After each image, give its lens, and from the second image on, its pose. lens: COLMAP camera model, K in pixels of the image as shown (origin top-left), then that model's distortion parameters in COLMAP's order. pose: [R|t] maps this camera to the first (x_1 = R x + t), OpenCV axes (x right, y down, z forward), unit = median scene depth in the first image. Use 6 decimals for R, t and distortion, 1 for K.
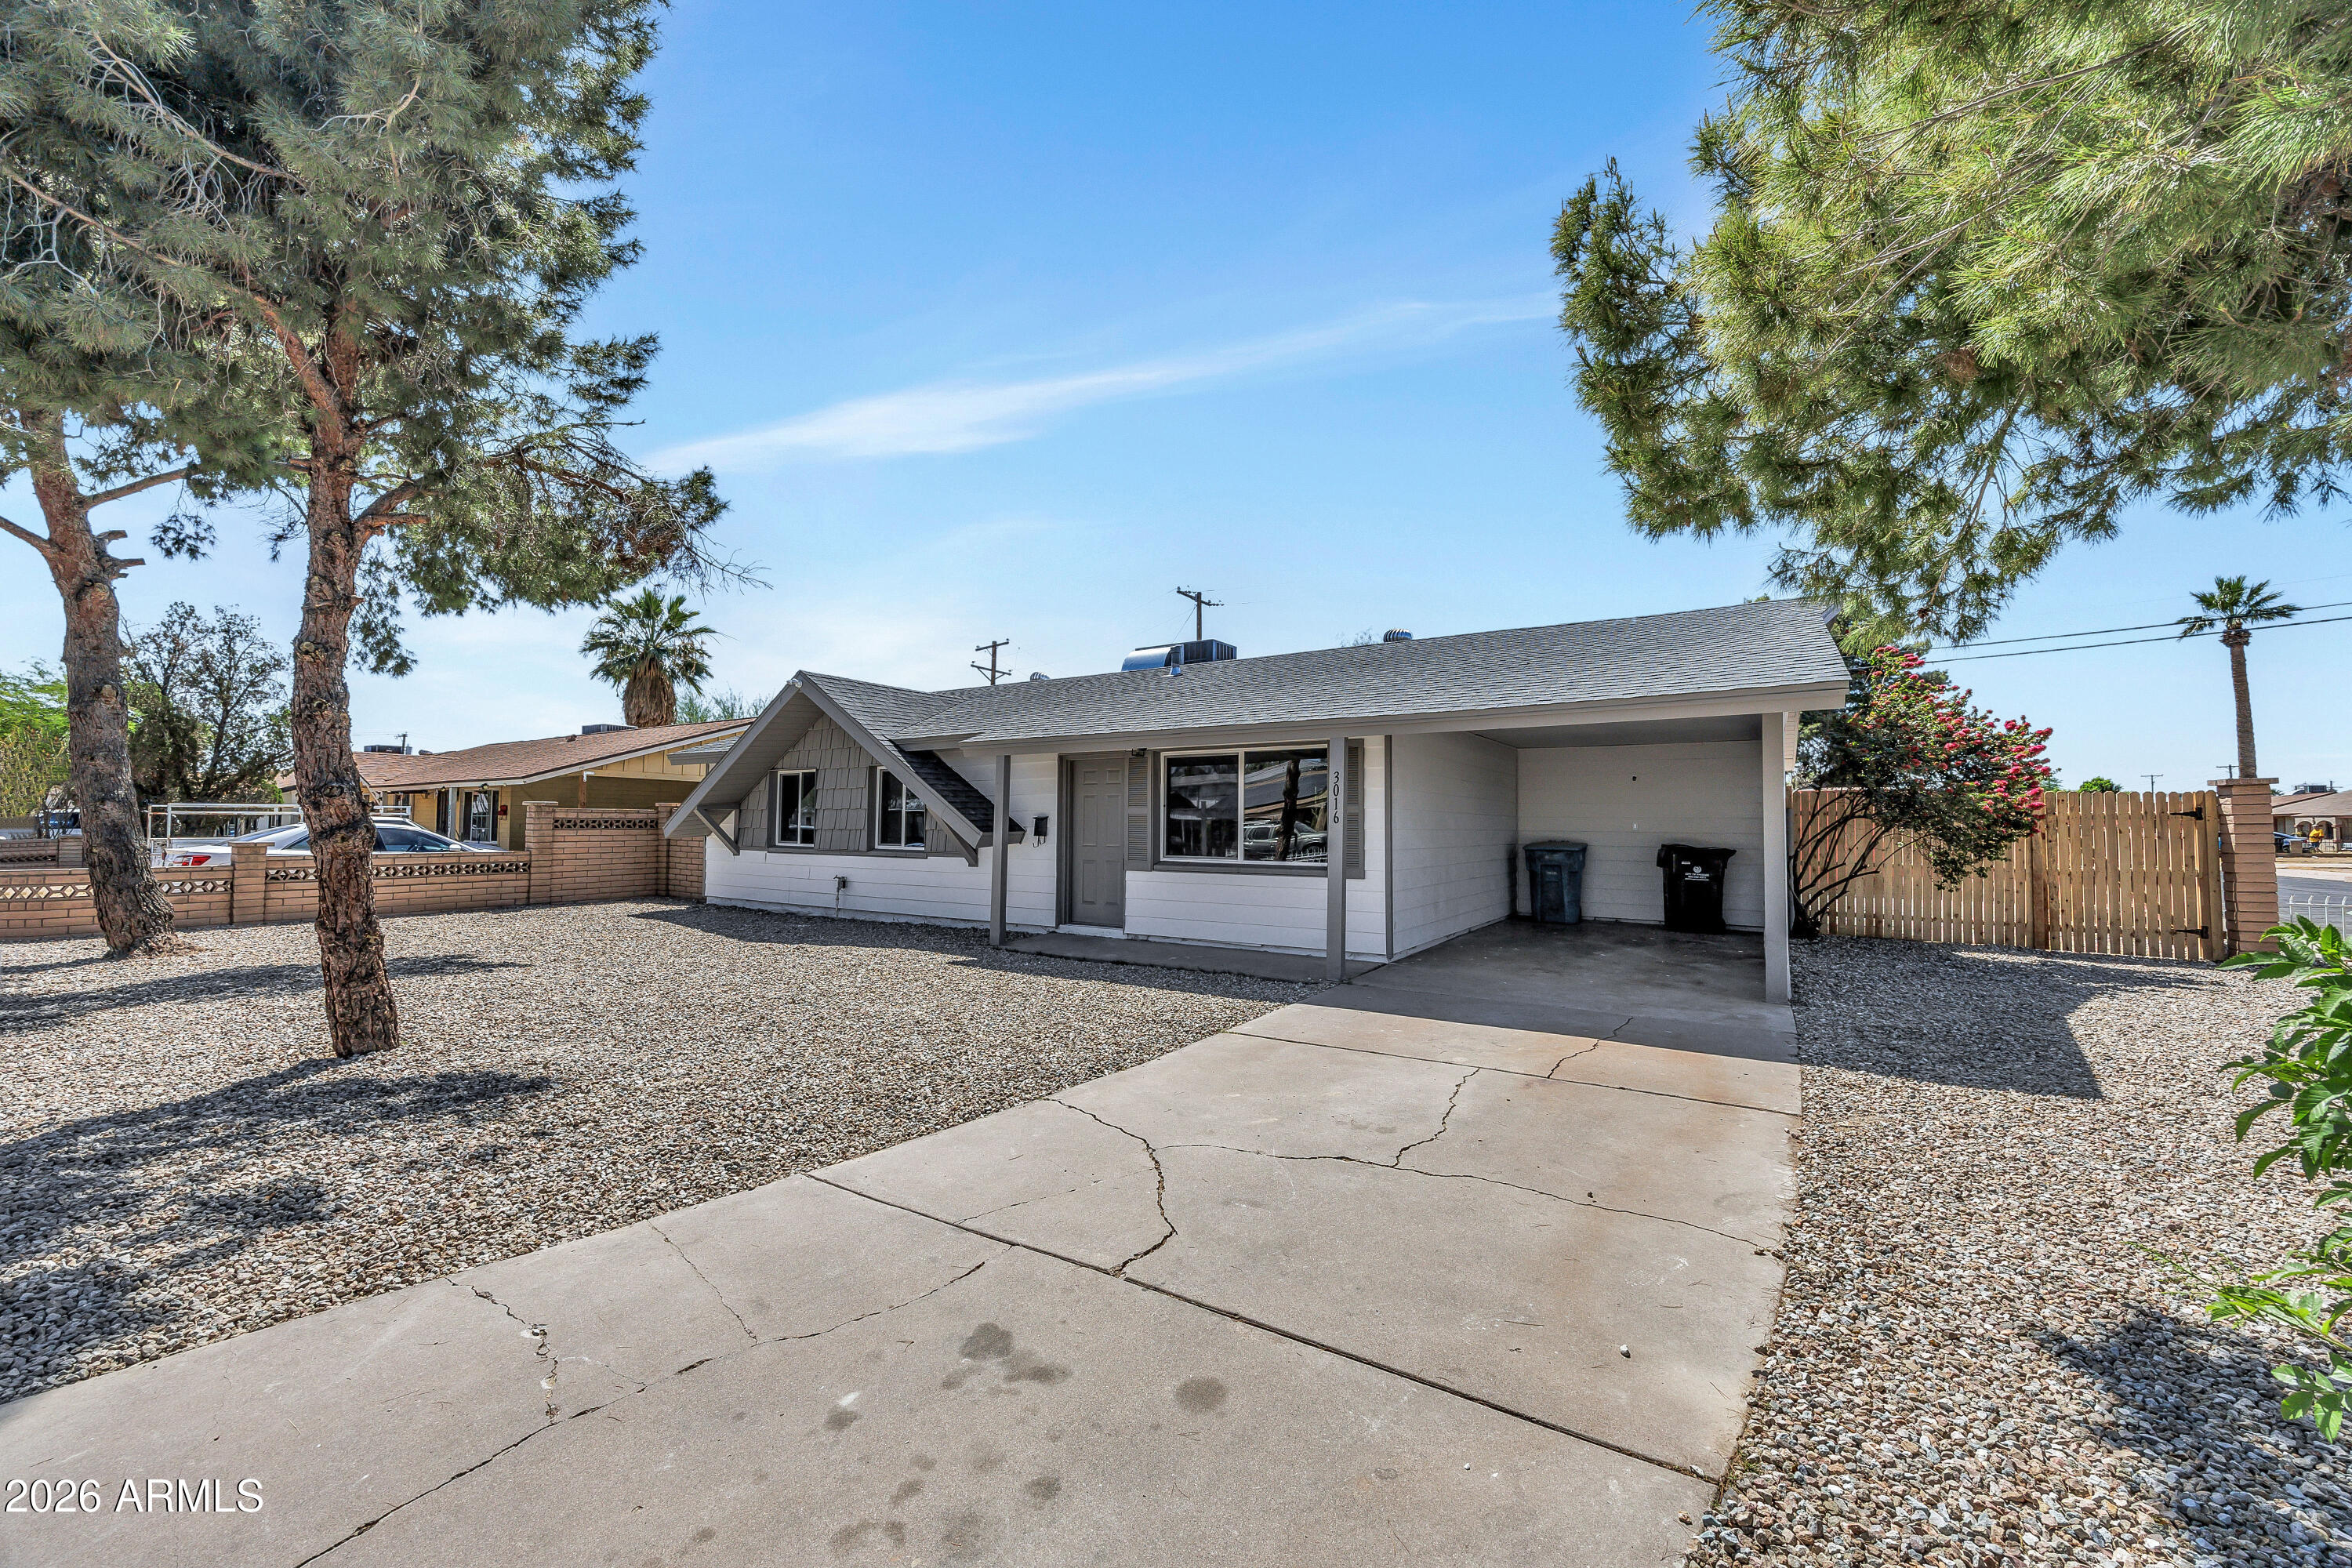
lens RADIAL K [[901.4, 0, 1162.6], [0, 901.4, 773.9], [0, 0, 1]] dist [0.001034, 0.000096]
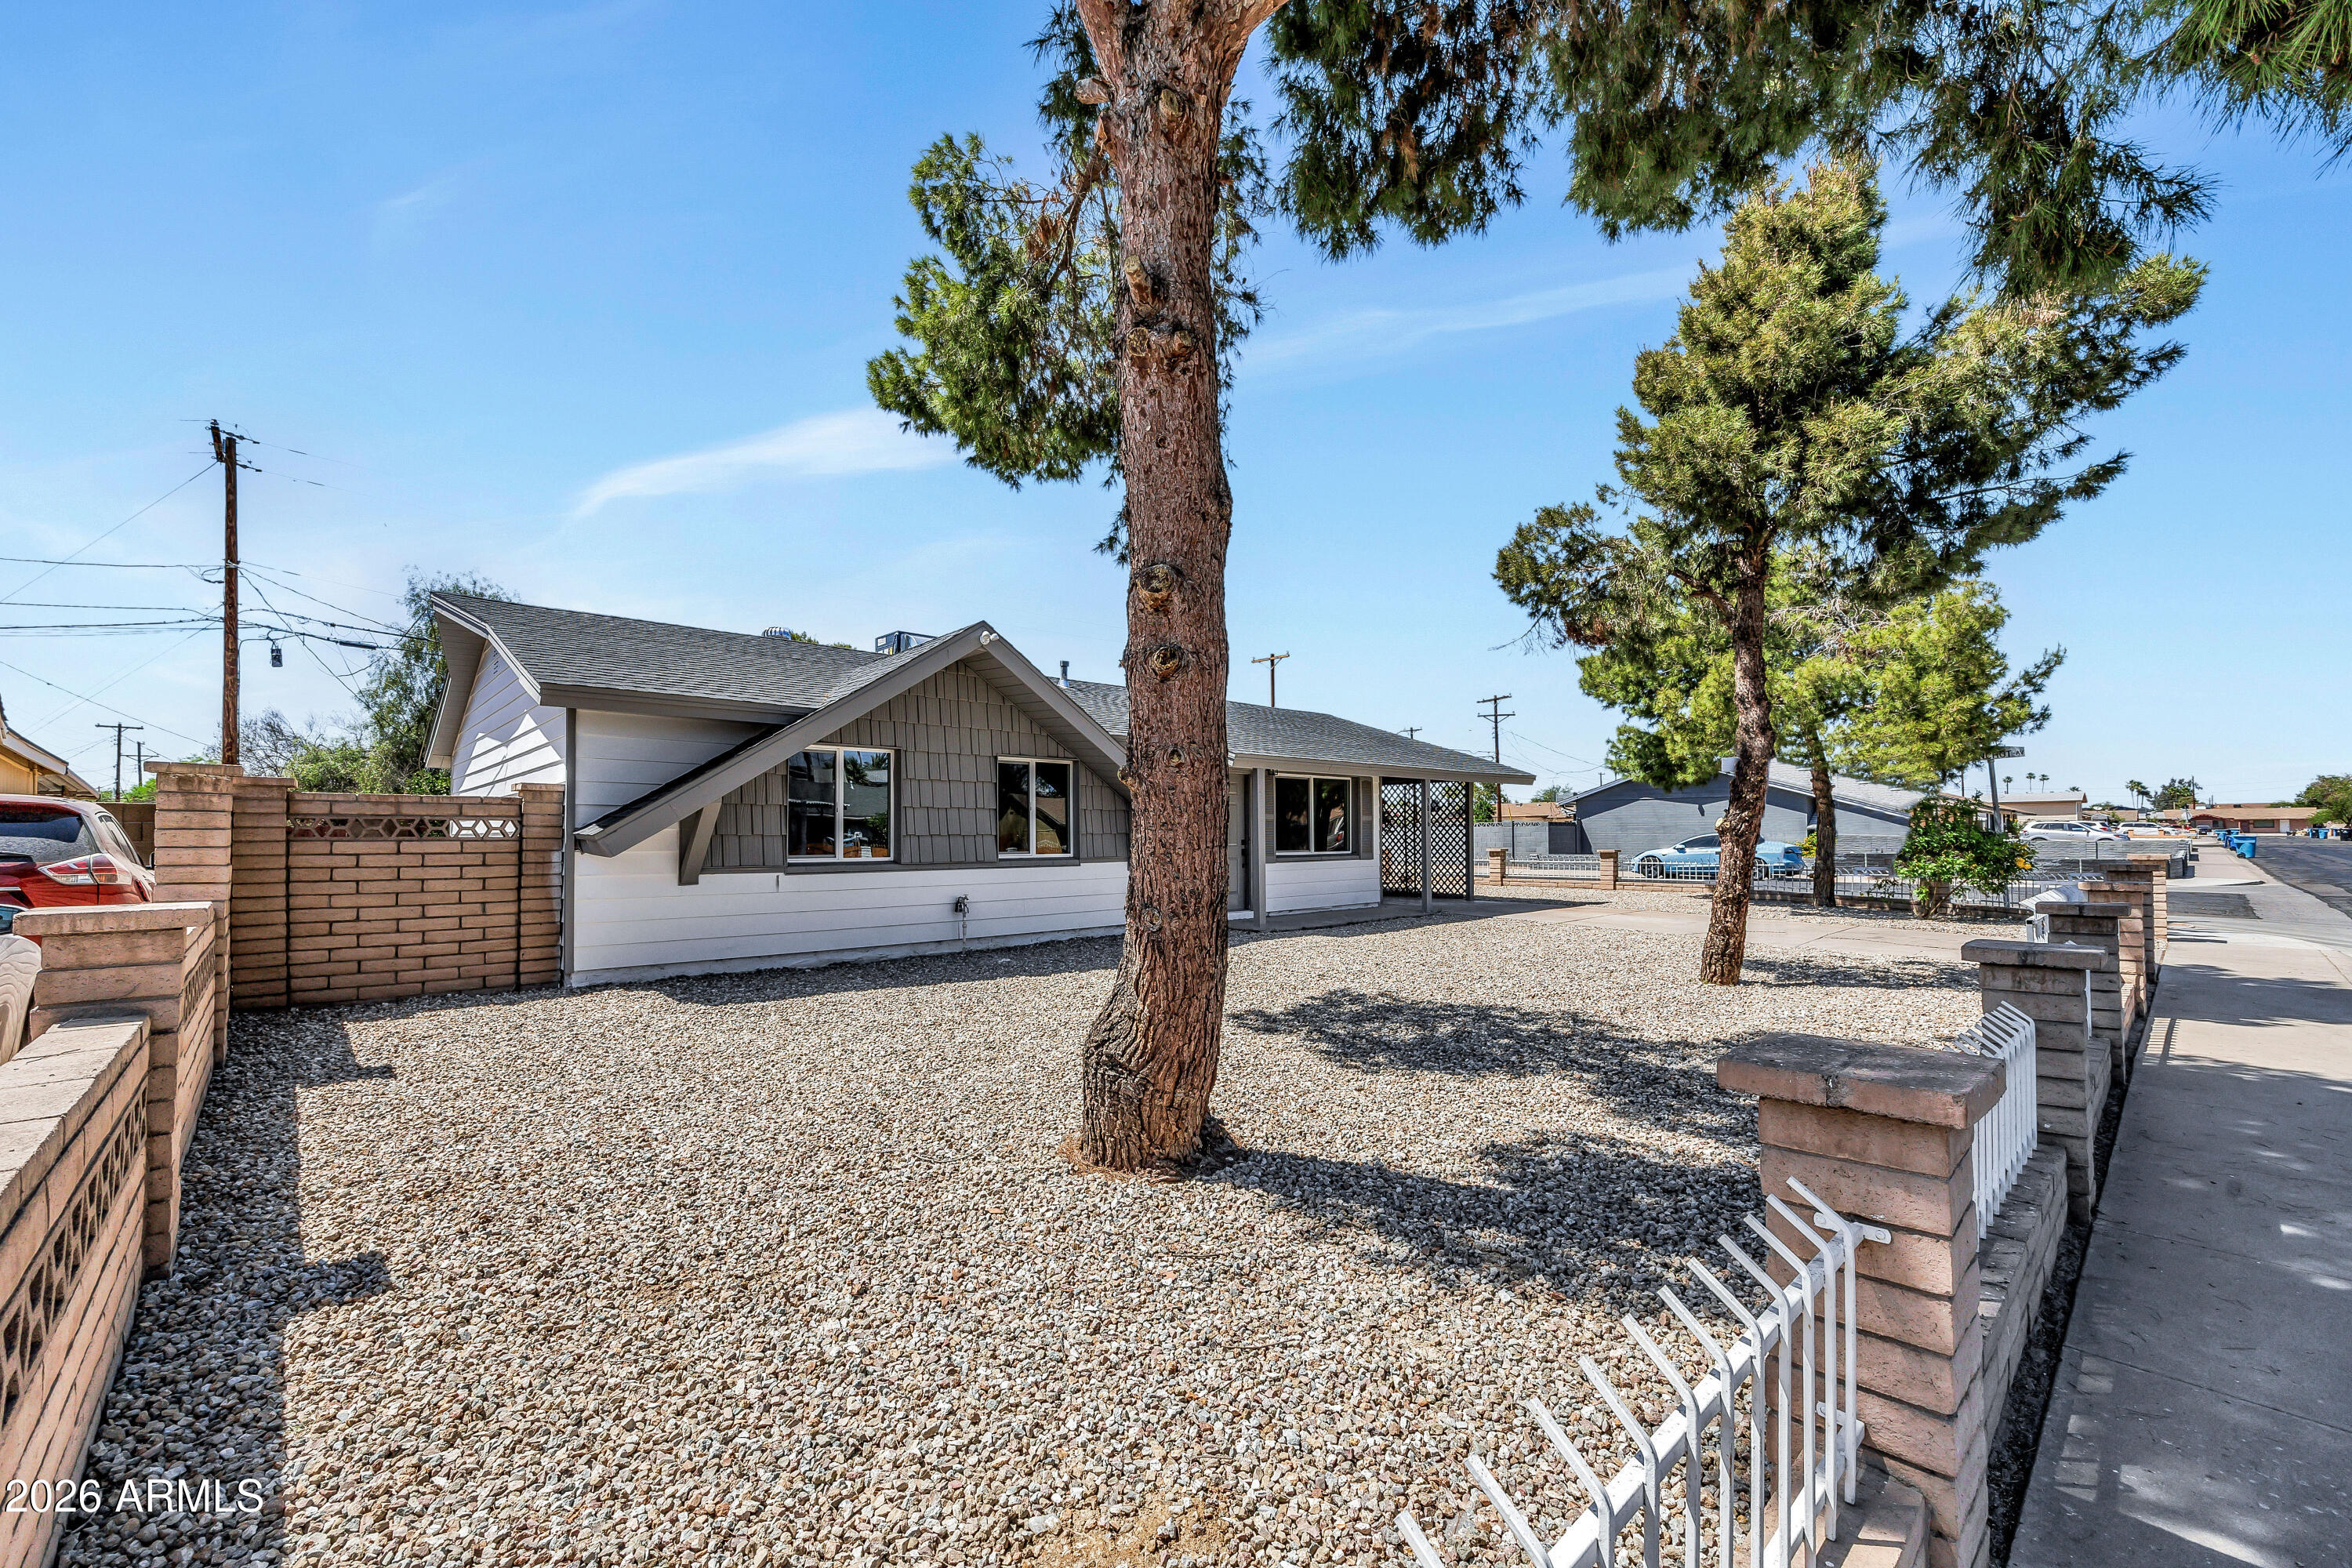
lens RADIAL K [[914.4, 0, 1183.6], [0, 914.4, 818.3], [0, 0, 1]] dist [-0.000286, -0.000215]
pose [[0.208110, 0.009598, 0.978058, -1.090148], [-0.053783, 0.998551, 0.001644, 0.035754], [-0.976626, -0.052945, 0.208325, 0.652013]]
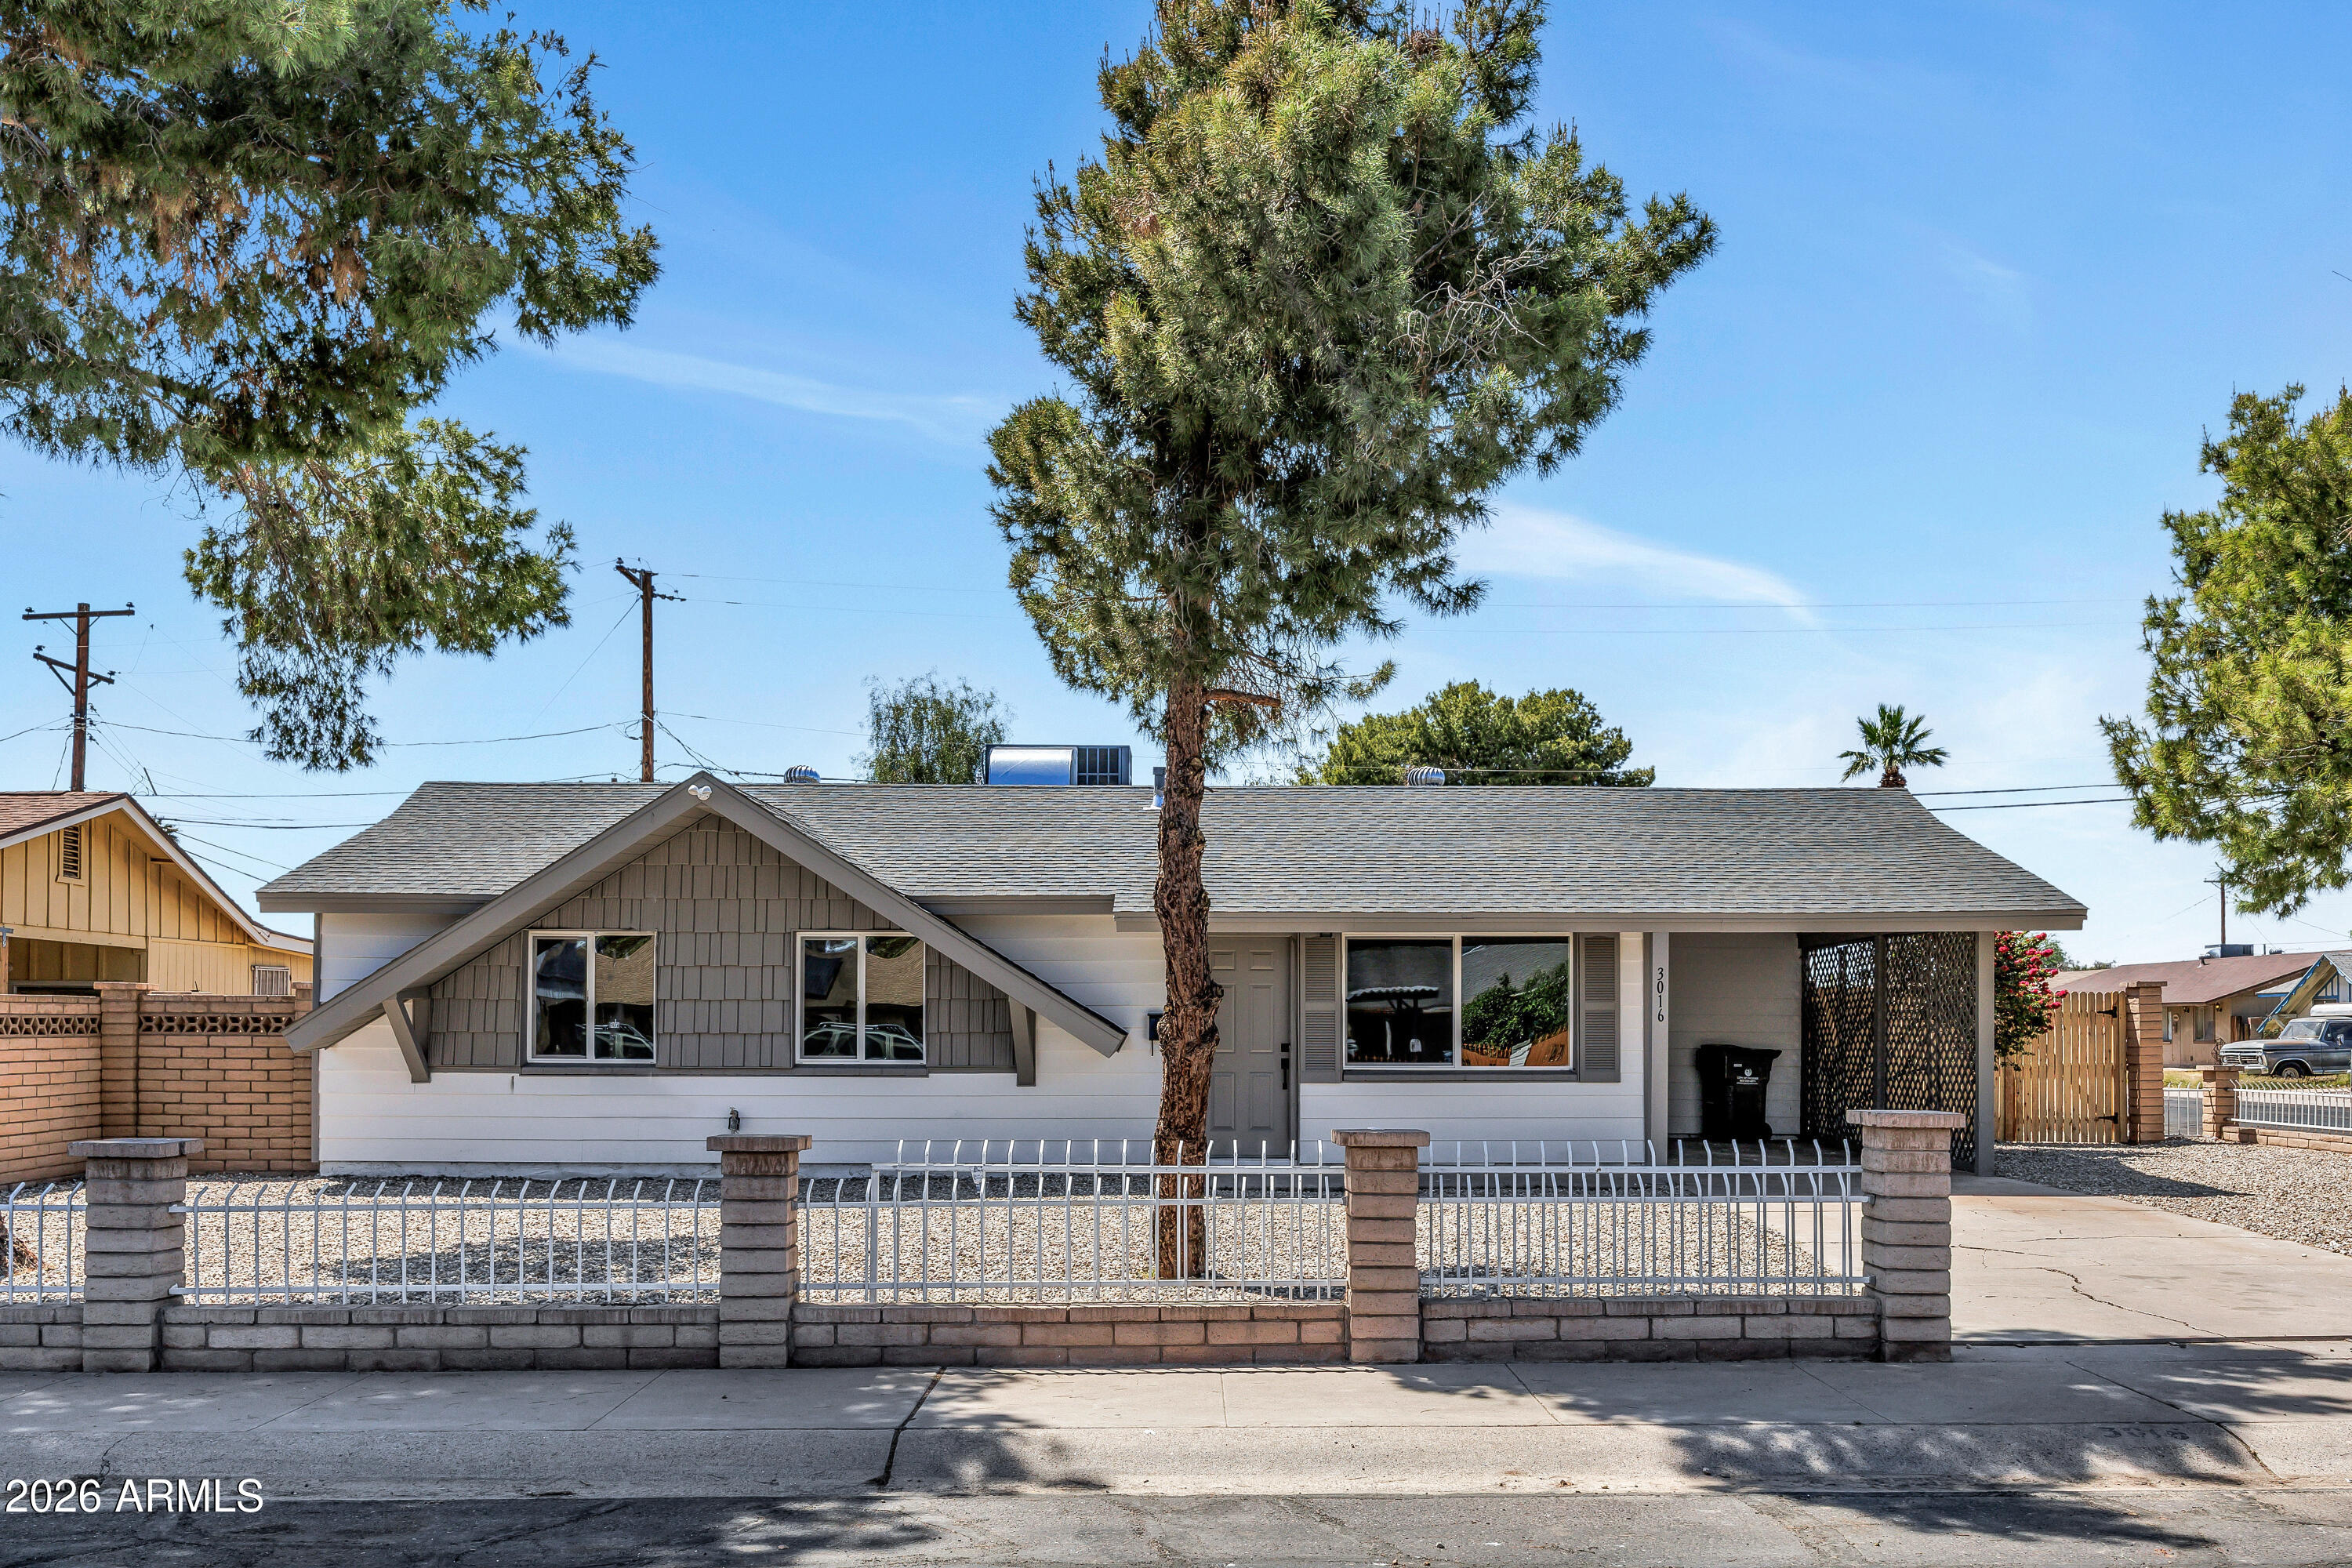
lens RADIAL K [[2016.4, 0, 1176.0], [0, 2016.4, 784.0], [0, 0, 1]] dist [-0.001647, 0.005082]
pose [[0.830496, 0.063972, 0.553340, -0.880236], [-0.029222, 0.997019, -0.071406, -0.018277], [-0.556258, 0.043133, 0.829889, -0.318481]]
